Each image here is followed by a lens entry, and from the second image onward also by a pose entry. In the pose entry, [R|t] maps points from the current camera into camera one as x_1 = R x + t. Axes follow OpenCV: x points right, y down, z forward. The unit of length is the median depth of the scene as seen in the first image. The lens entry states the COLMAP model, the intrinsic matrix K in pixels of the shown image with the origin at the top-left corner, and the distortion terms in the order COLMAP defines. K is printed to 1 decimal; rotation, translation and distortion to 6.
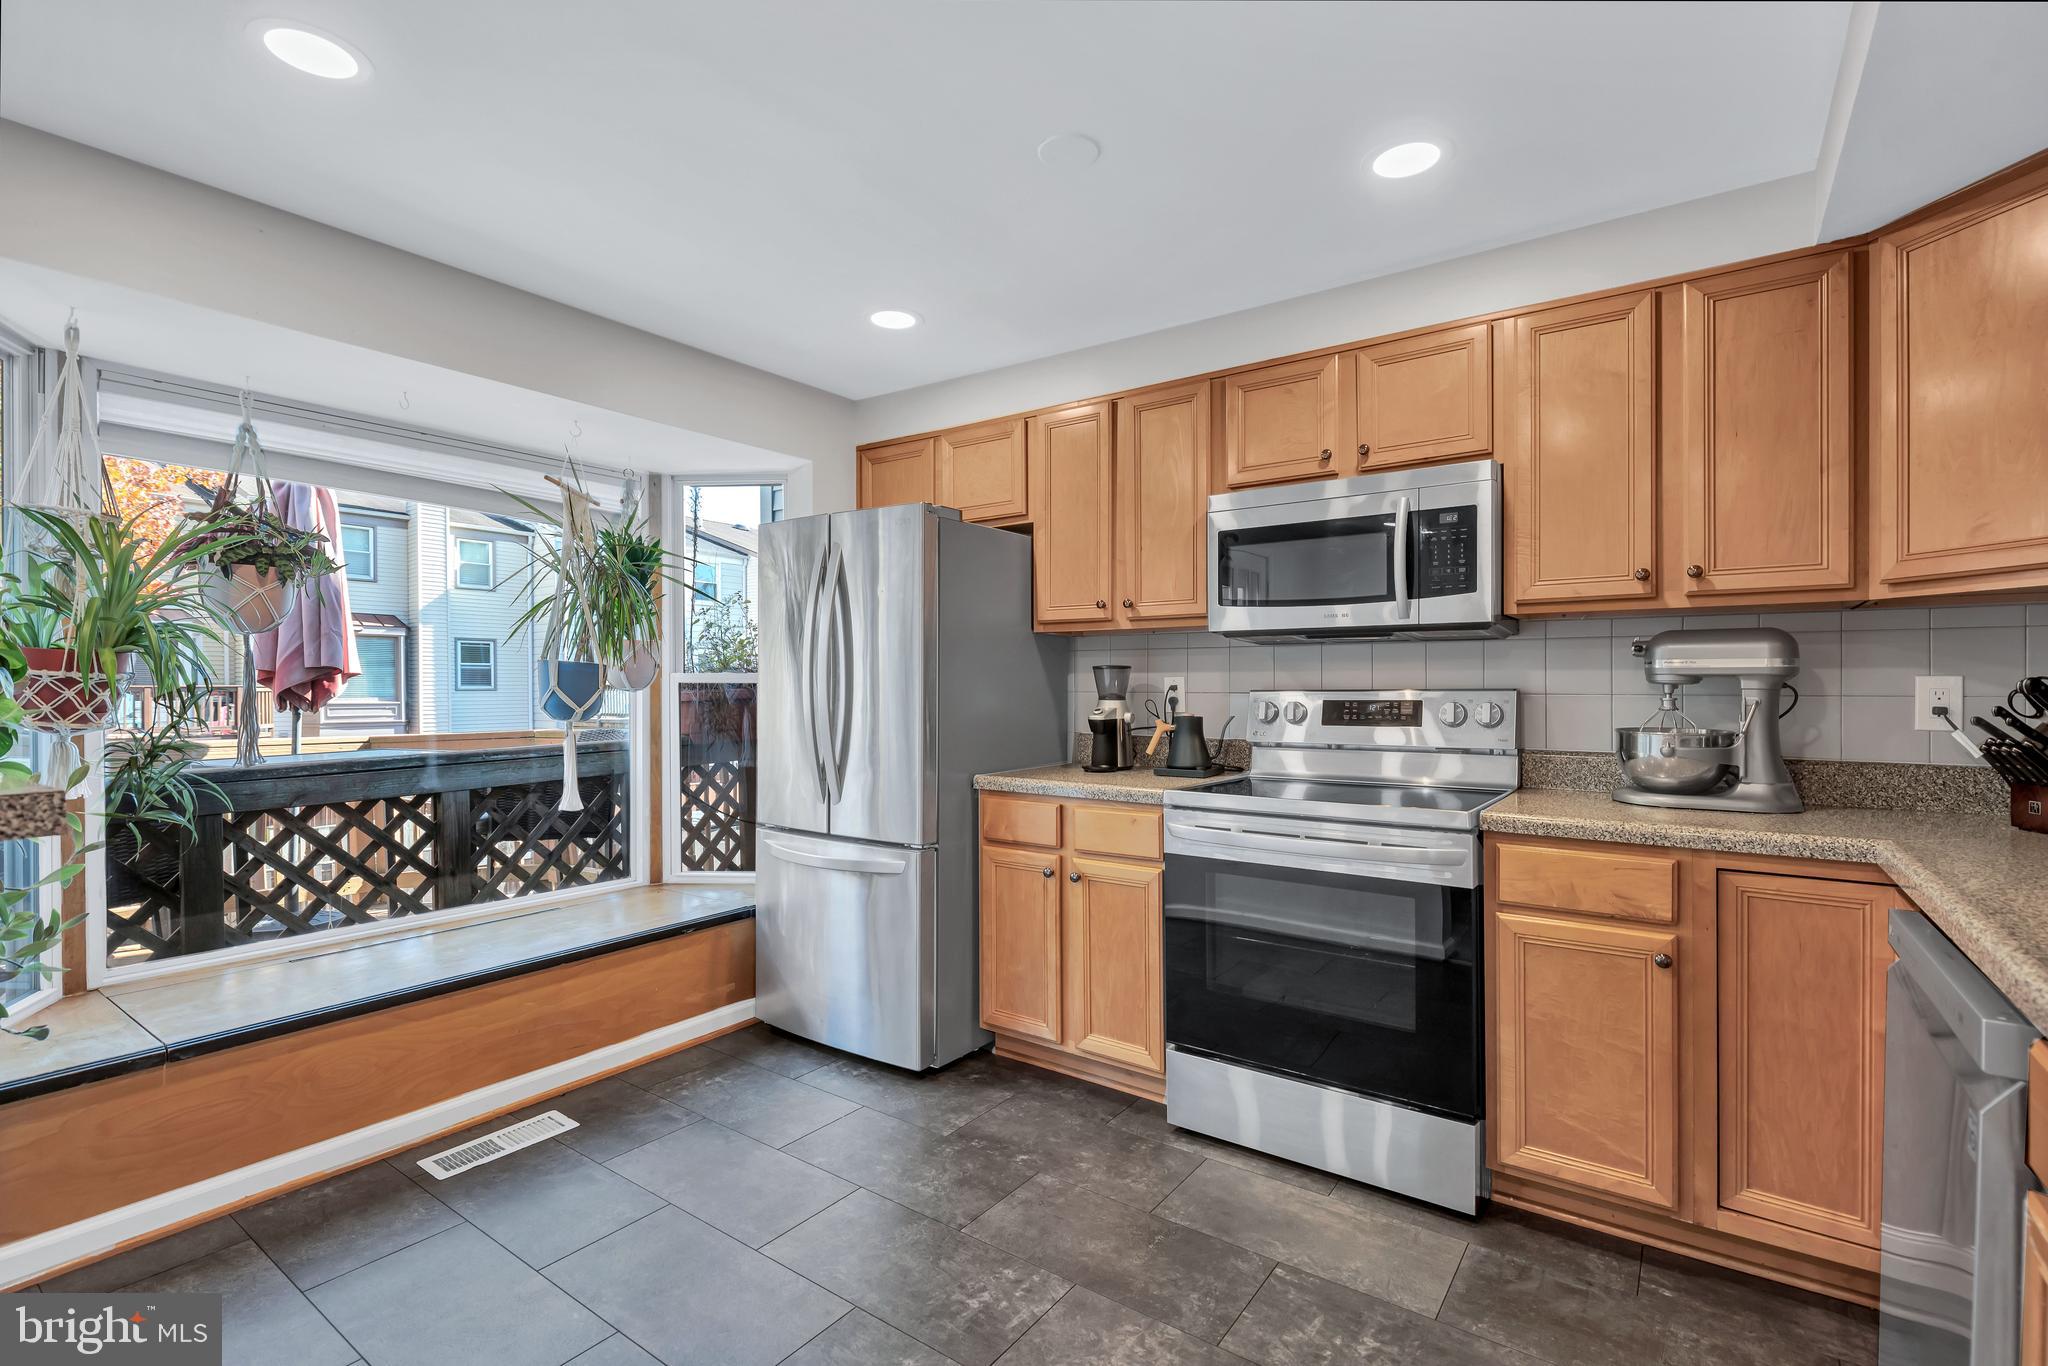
lens RADIAL K [[912.2, 0, 1024.0], [0, 912.2, 683.0], [0, 0, 1]] dist [0.057772, 0.000048]
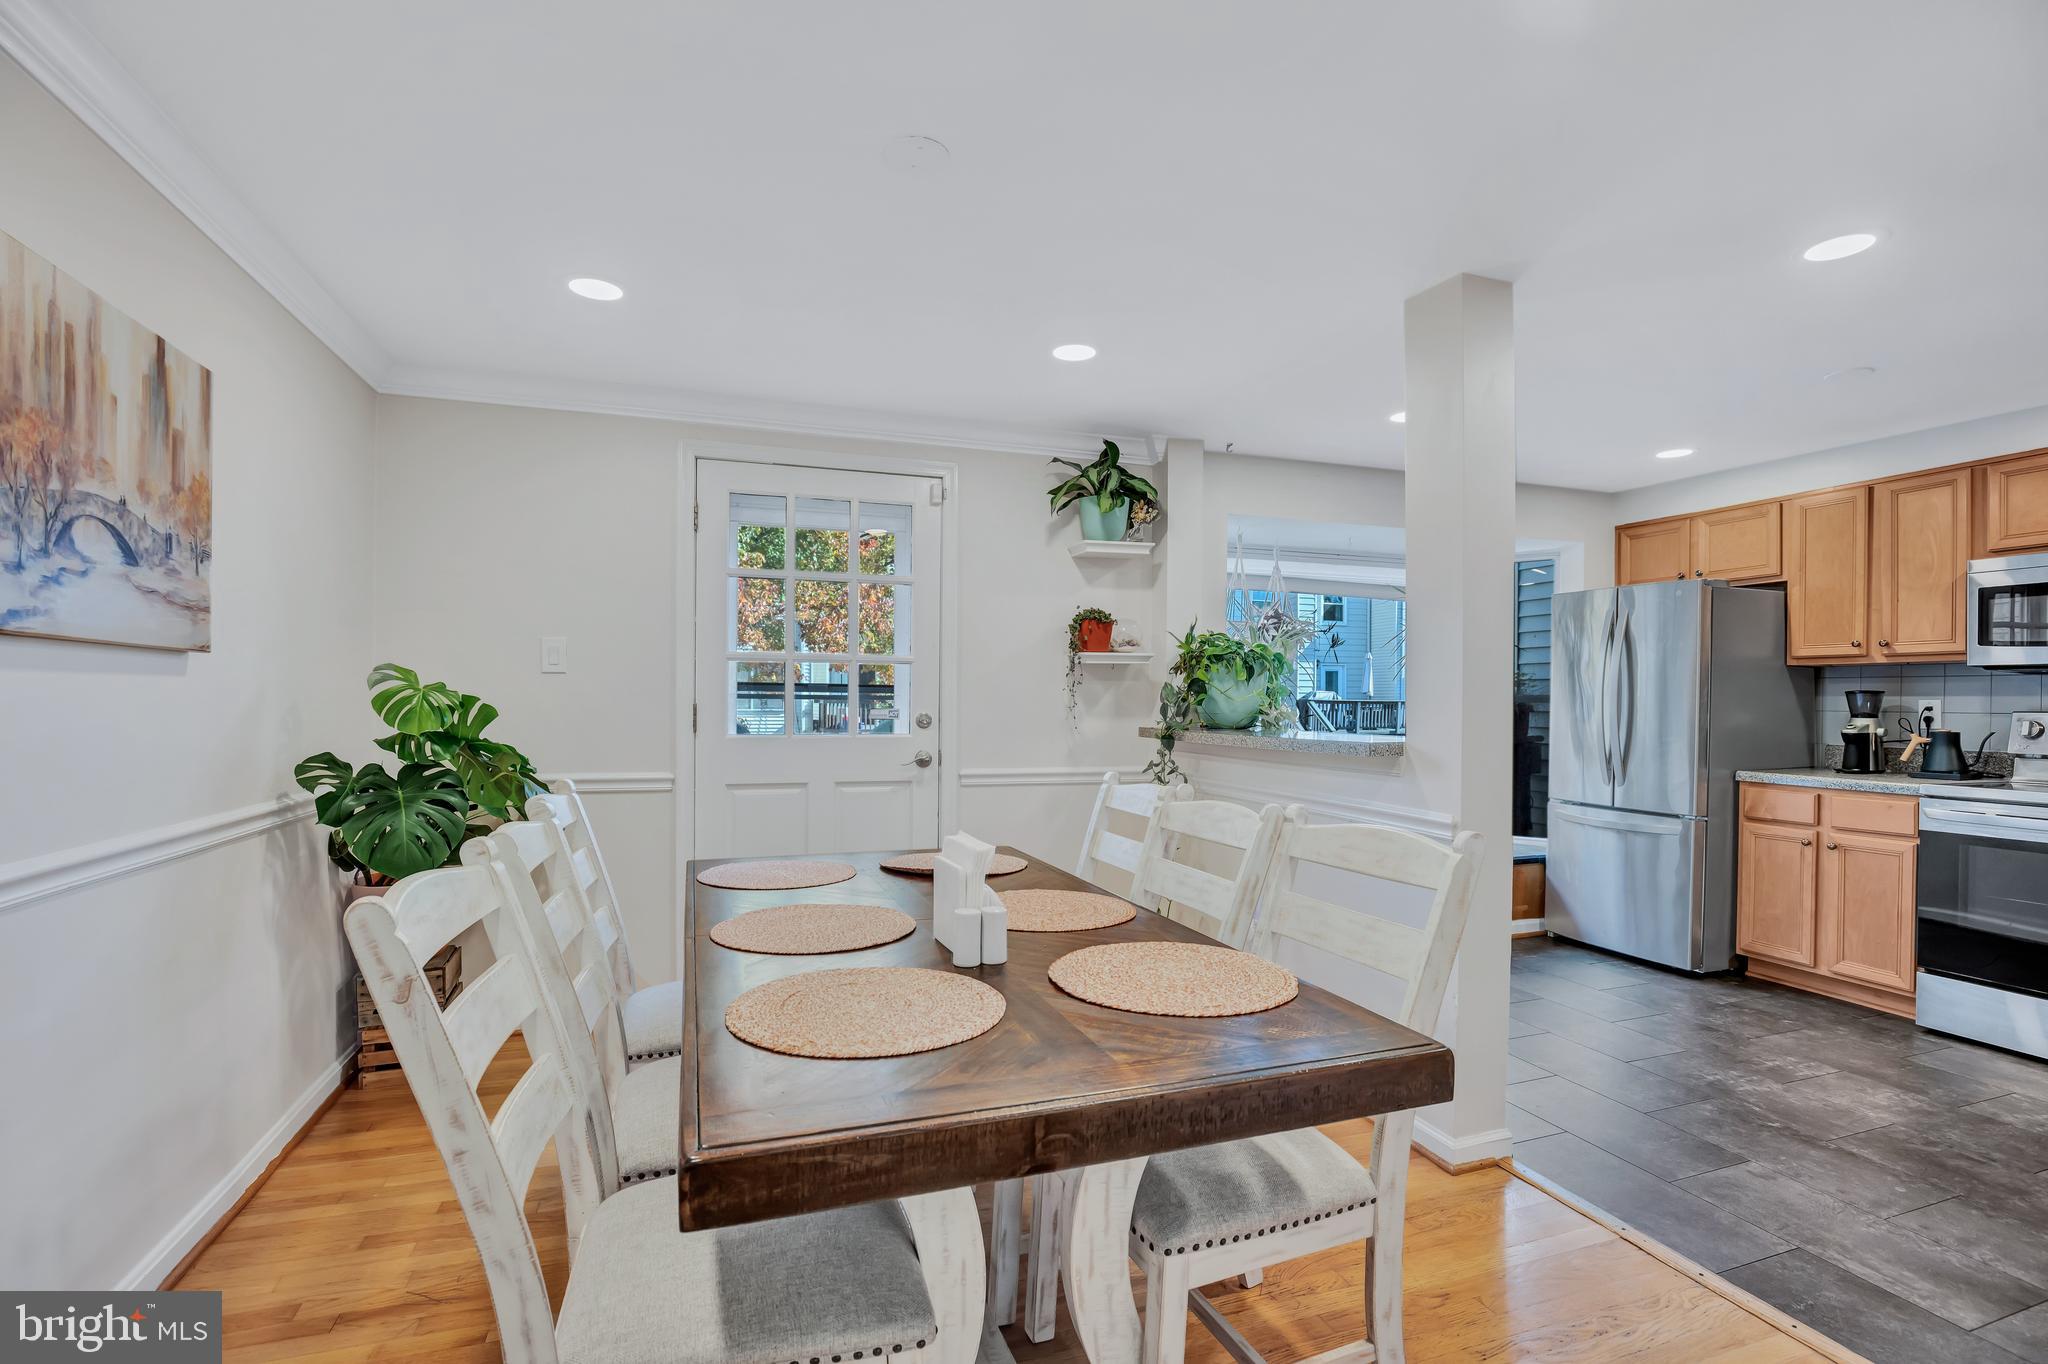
lens RADIAL K [[945.0, 0, 1043.6], [0, 945.0, 710.8], [0, 0, 1]] dist [-0.025310, 0.007660]
pose [[0.830600, 0.011529, -0.556751, -0.140087], [-0.005360, 0.999905, 0.012711, -0.001778], [0.556844, -0.007573, 0.830582, -0.758094]]
